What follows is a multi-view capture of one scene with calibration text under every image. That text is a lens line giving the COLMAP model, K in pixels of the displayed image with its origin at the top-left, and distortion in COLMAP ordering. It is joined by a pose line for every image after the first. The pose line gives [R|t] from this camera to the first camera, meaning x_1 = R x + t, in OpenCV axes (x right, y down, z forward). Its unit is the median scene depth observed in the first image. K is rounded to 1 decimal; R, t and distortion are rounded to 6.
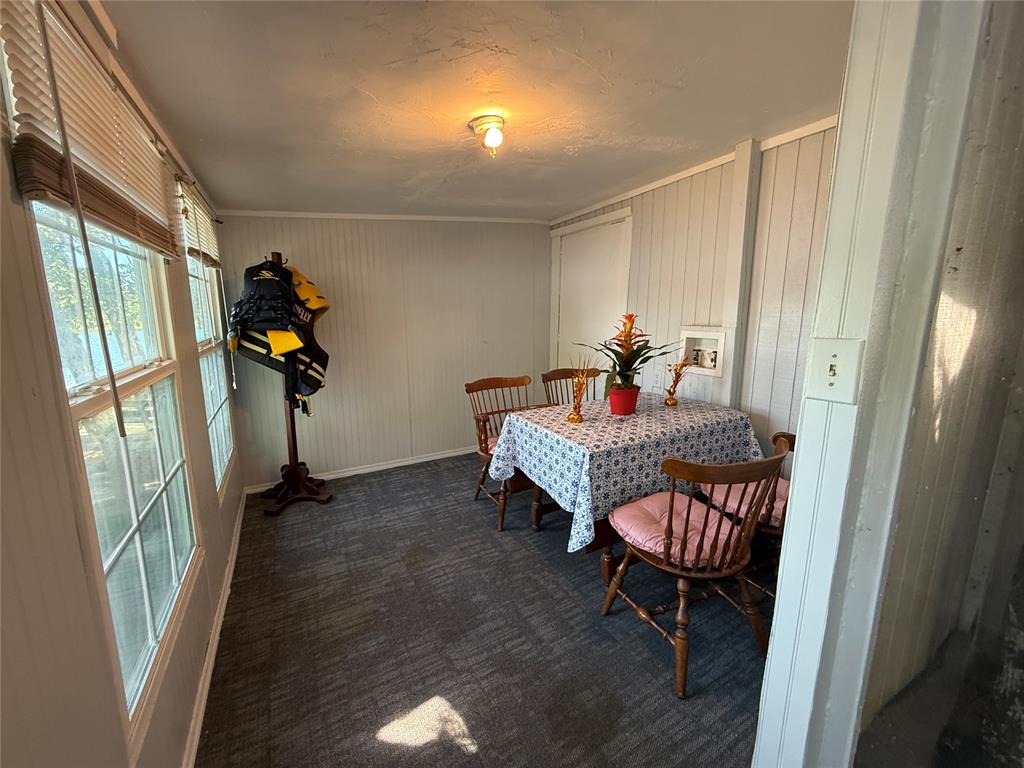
lens RADIAL K [[409.8, 0, 509.2], [0, 409.8, 385.5], [0, 0, 1]] dist [0.000854, -0.000399]
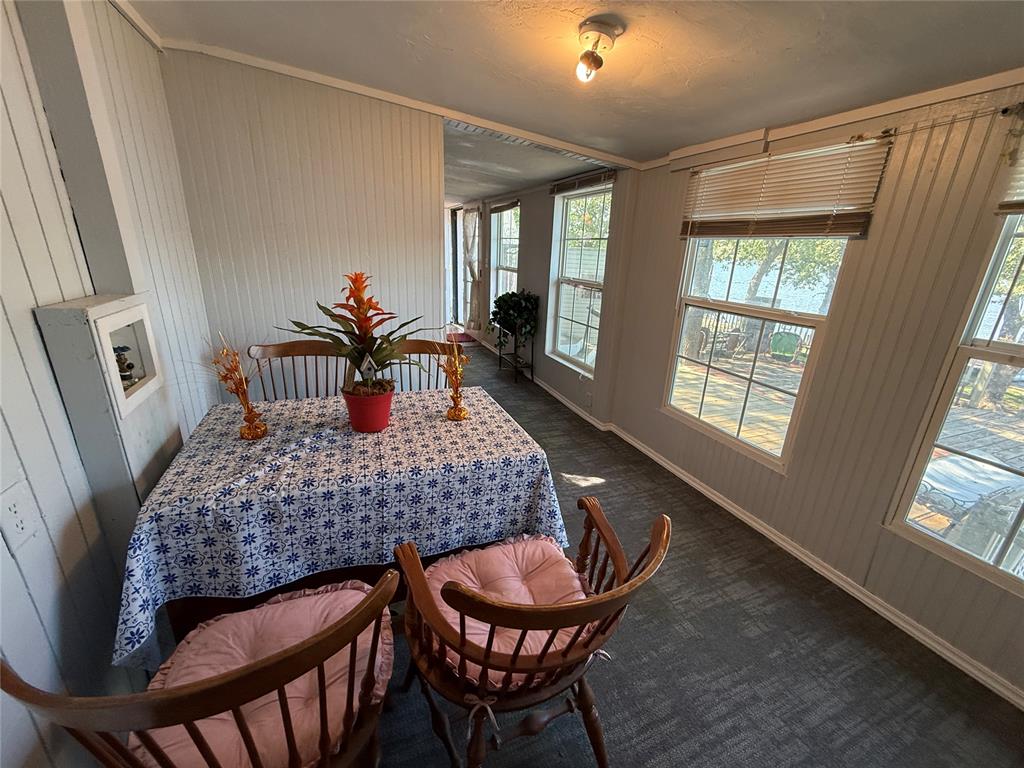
lens RADIAL K [[409.8, 0, 509.2], [0, 409.8, 385.5], [0, 0, 1]] dist [0.000854, -0.000399]
pose [[-0.994784, -0.064957, 0.078649, 0.005323], [-0.017865, 0.870056, 0.492629, -0.298500], [-0.100429, 0.488654, -0.866678, 1.419382]]
